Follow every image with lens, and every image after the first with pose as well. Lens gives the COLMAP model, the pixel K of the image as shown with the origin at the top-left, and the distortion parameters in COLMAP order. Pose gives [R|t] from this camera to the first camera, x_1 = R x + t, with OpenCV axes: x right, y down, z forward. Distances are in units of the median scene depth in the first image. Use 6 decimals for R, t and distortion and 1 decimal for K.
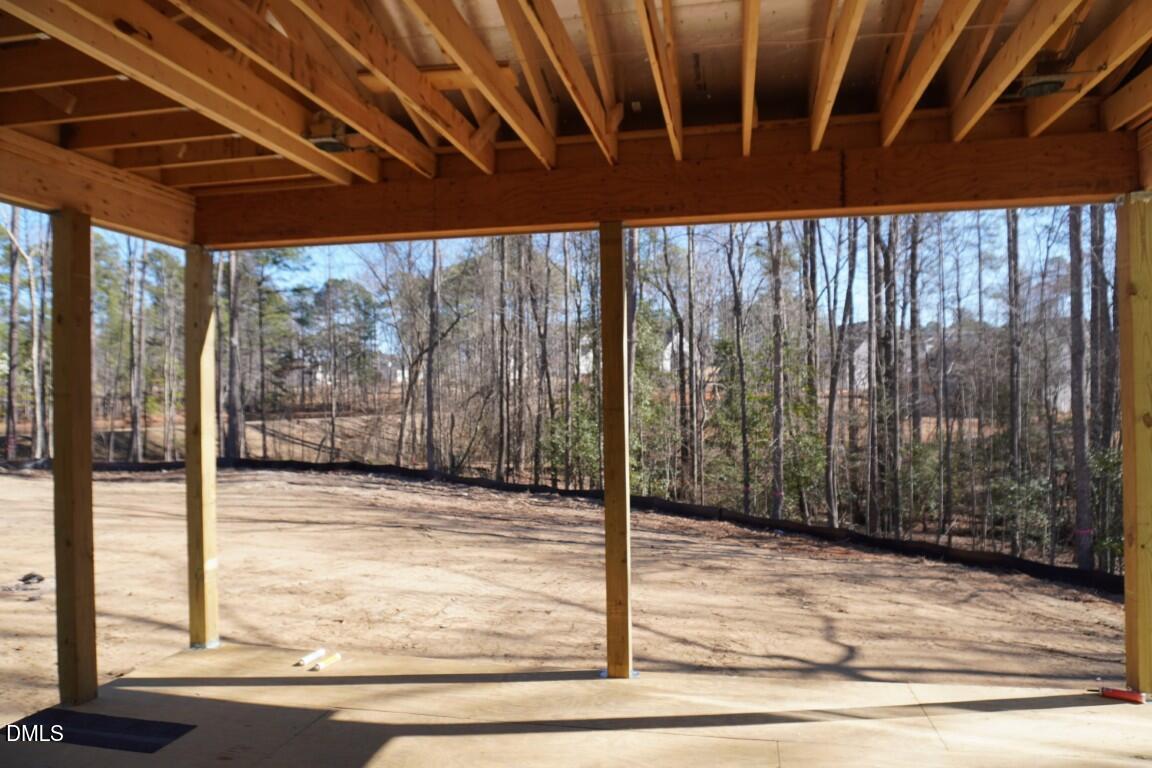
lens RADIAL K [[777.4, 0, 571.3], [0, 777.4, 393.3], [0, 0, 1]] dist [-0.042821, -0.003078]
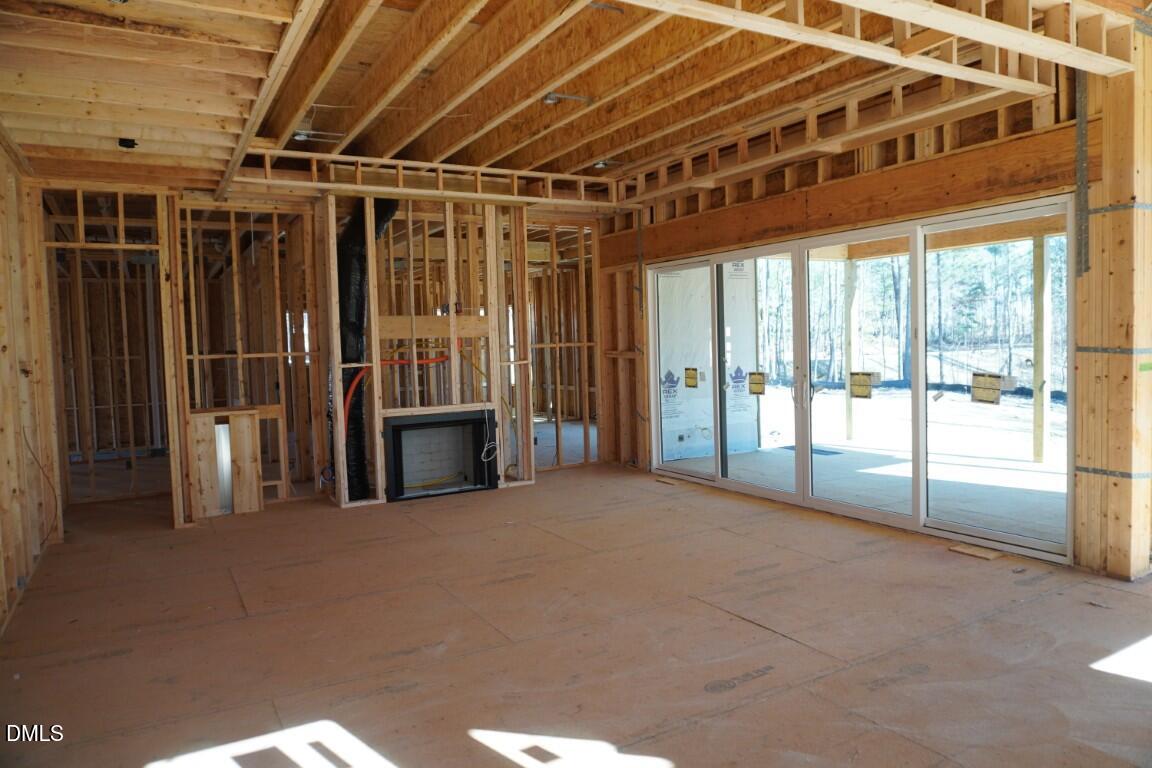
lens RADIAL K [[777.4, 0, 573.5], [0, 777.4, 383.8], [0, 0, 1]] dist [-0.042821, -0.003078]
pose [[0.664103, 0.026589, -0.747168, 0.070106], [0.028864, 0.997711, 0.061160, 0.000300], [0.747084, -0.062183, 0.661815, -0.115271]]
